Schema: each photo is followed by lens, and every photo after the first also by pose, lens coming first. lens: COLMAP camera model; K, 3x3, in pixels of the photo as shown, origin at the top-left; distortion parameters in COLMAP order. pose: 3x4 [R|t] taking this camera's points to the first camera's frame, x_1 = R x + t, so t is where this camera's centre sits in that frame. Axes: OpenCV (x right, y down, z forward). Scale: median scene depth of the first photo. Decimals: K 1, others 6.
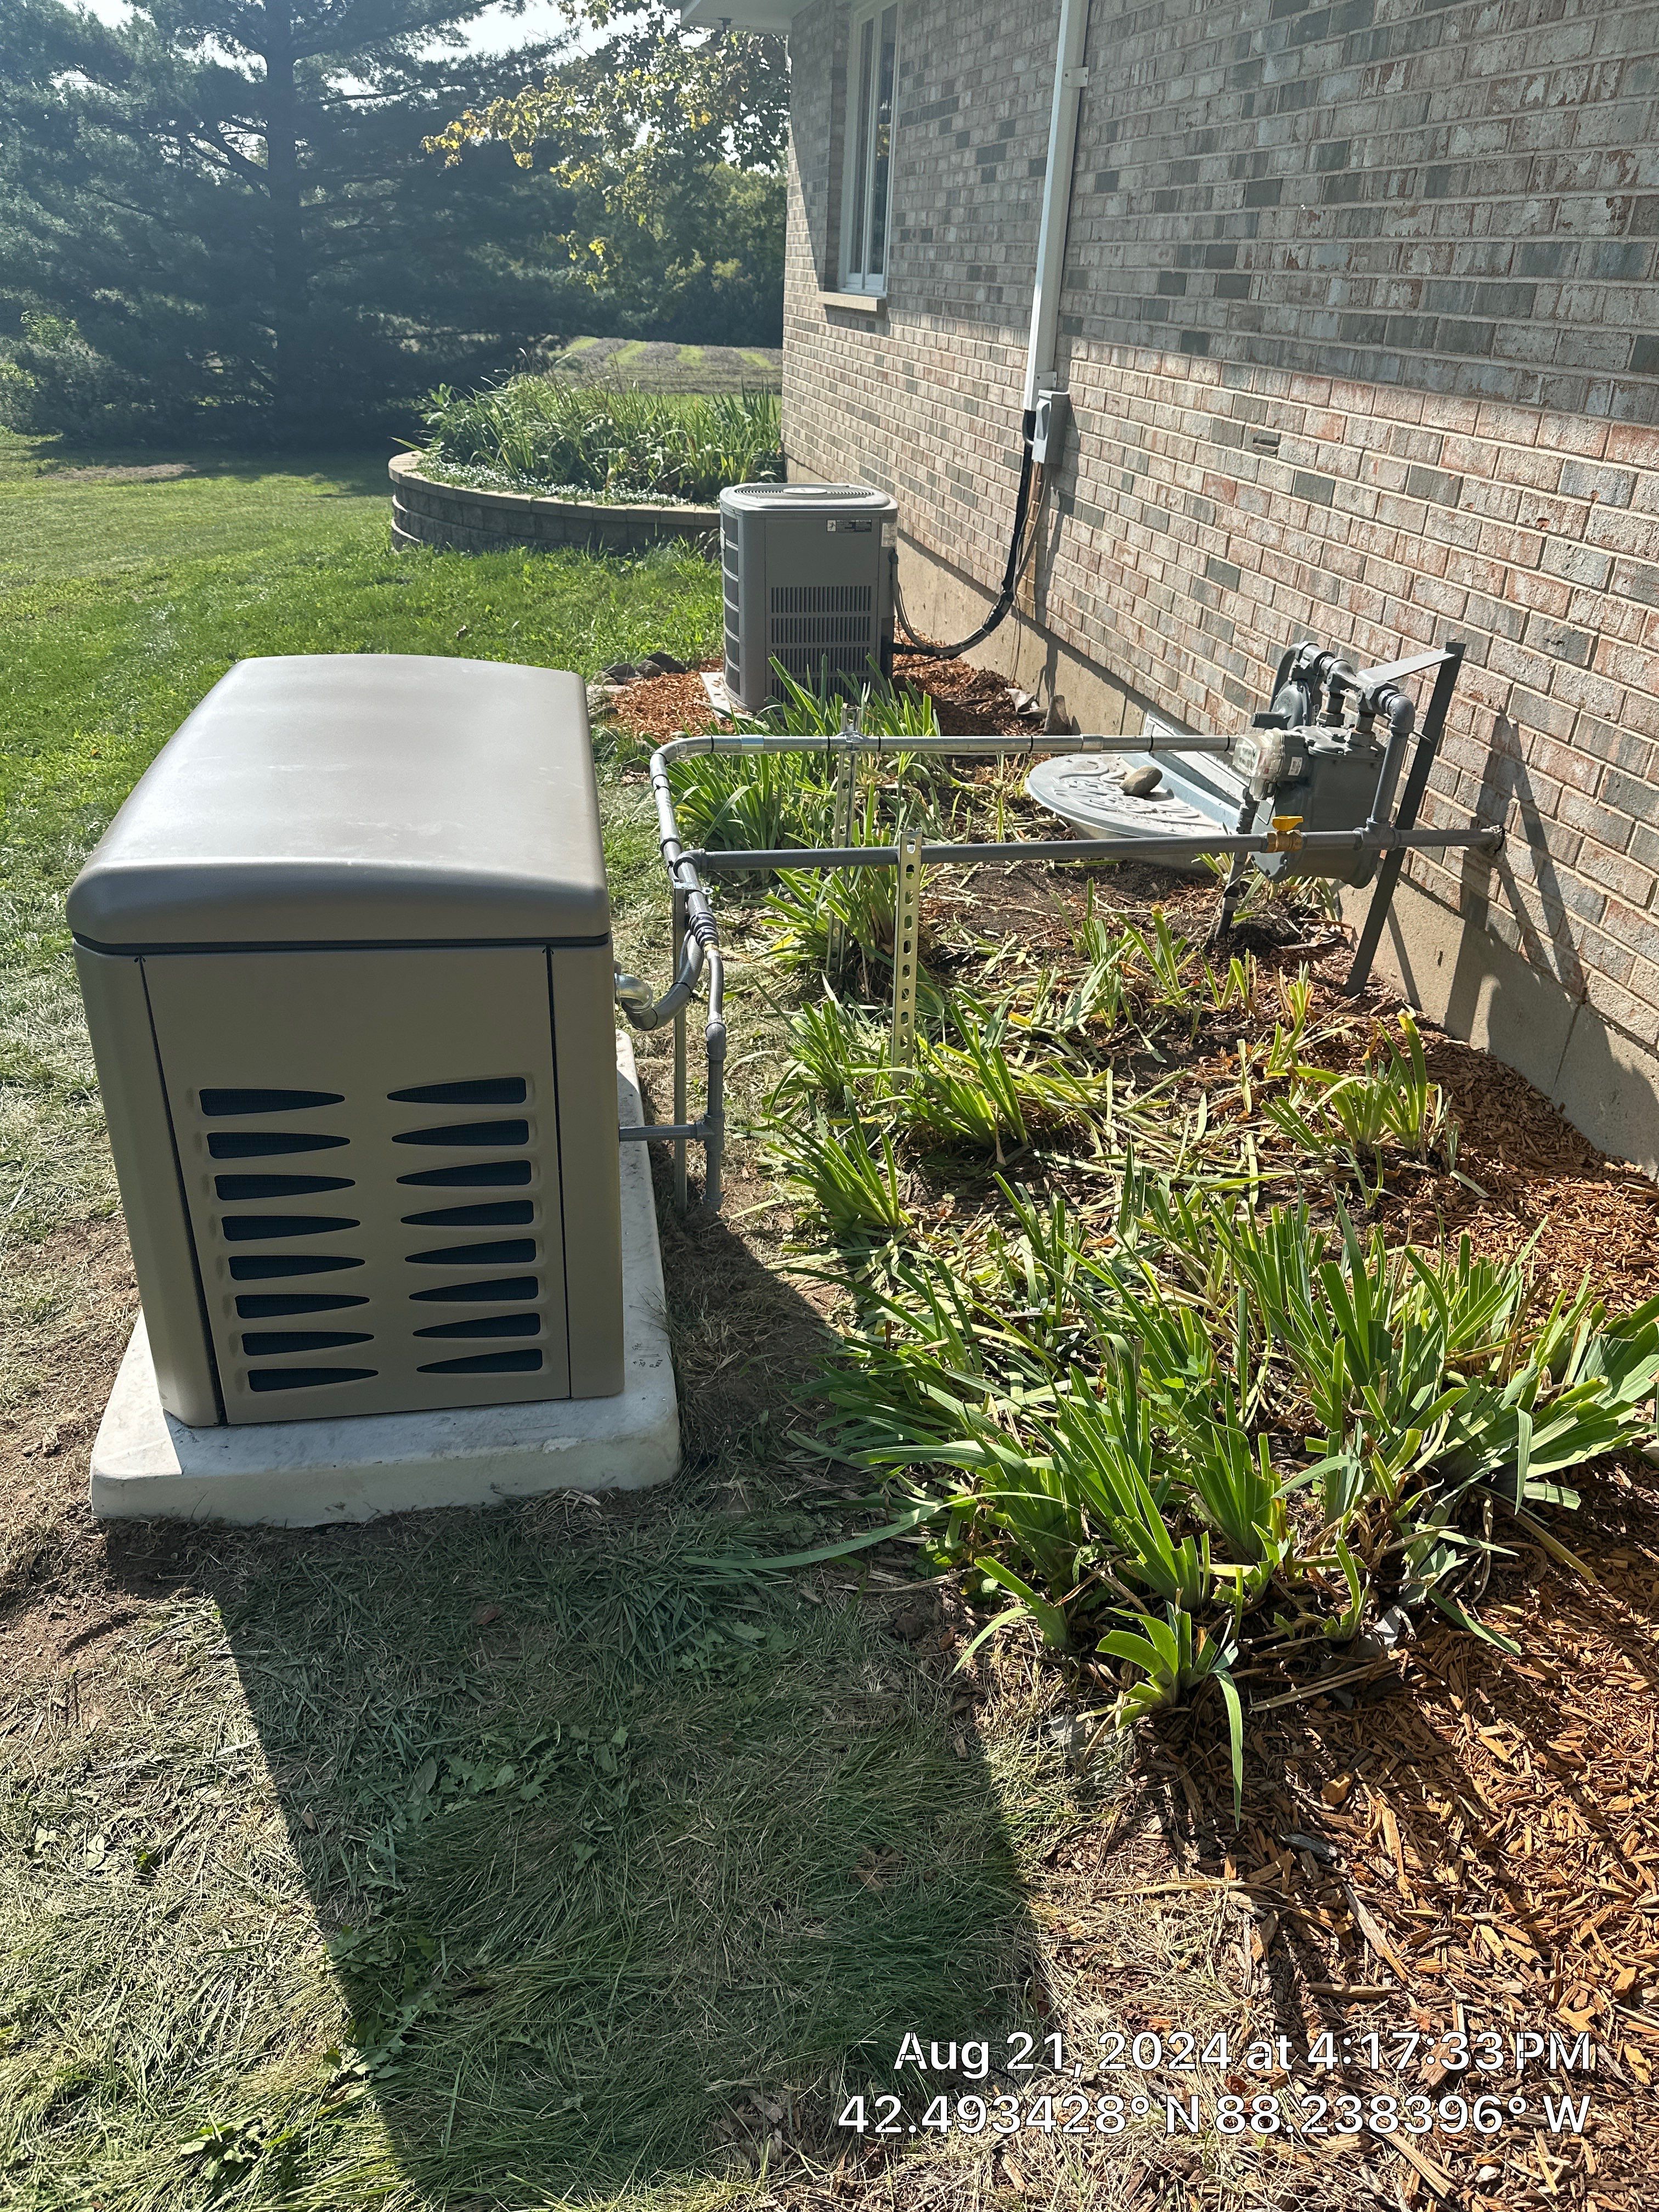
lens RADIAL K [[1565.5, 0, 835.0], [0, 1565.5, 1070.6], [0, 0, 1]] dist [0.029492, -0.036625]
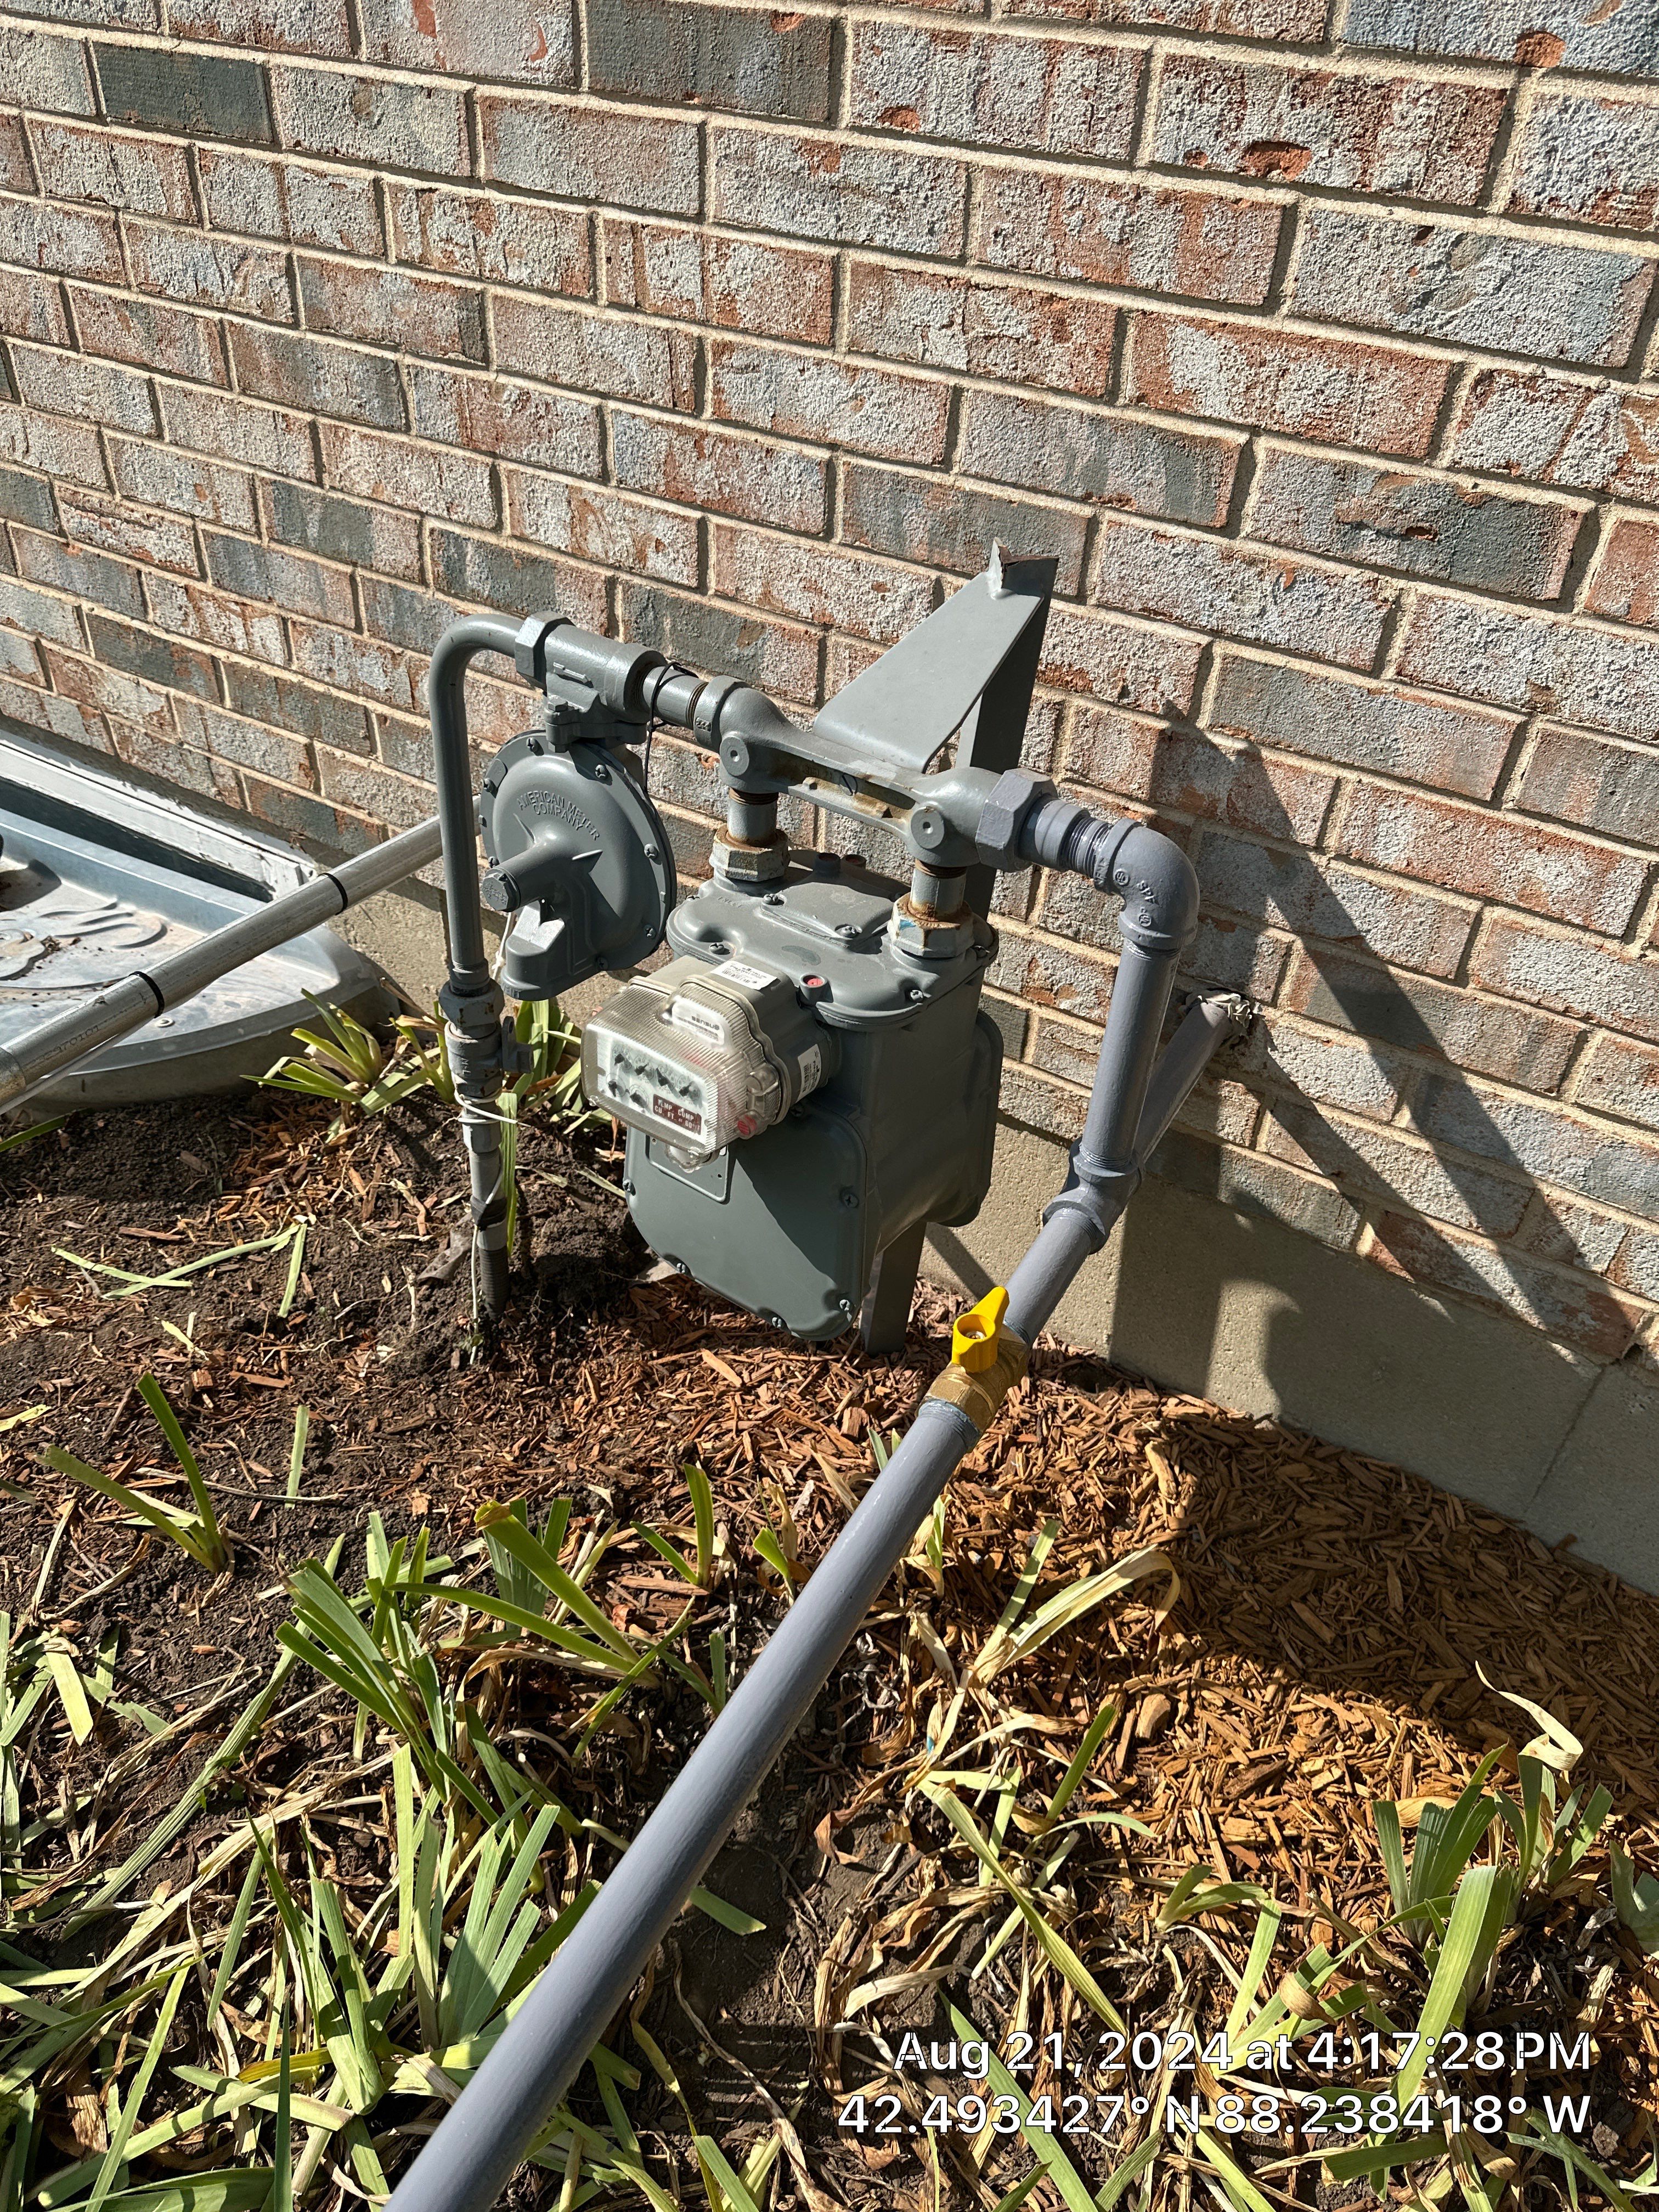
lens RADIAL K [[1565.5, 0, 835.0], [0, 1565.5, 1070.6], [0, 0, 1]] dist [0.029492, -0.036625]
pose [[0.658560, -0.468095, 0.589225, 0.114143], [0.324847, 0.883116, 0.338498, -0.303661], [-0.678803, -0.031514, 0.733644, 0.776703]]
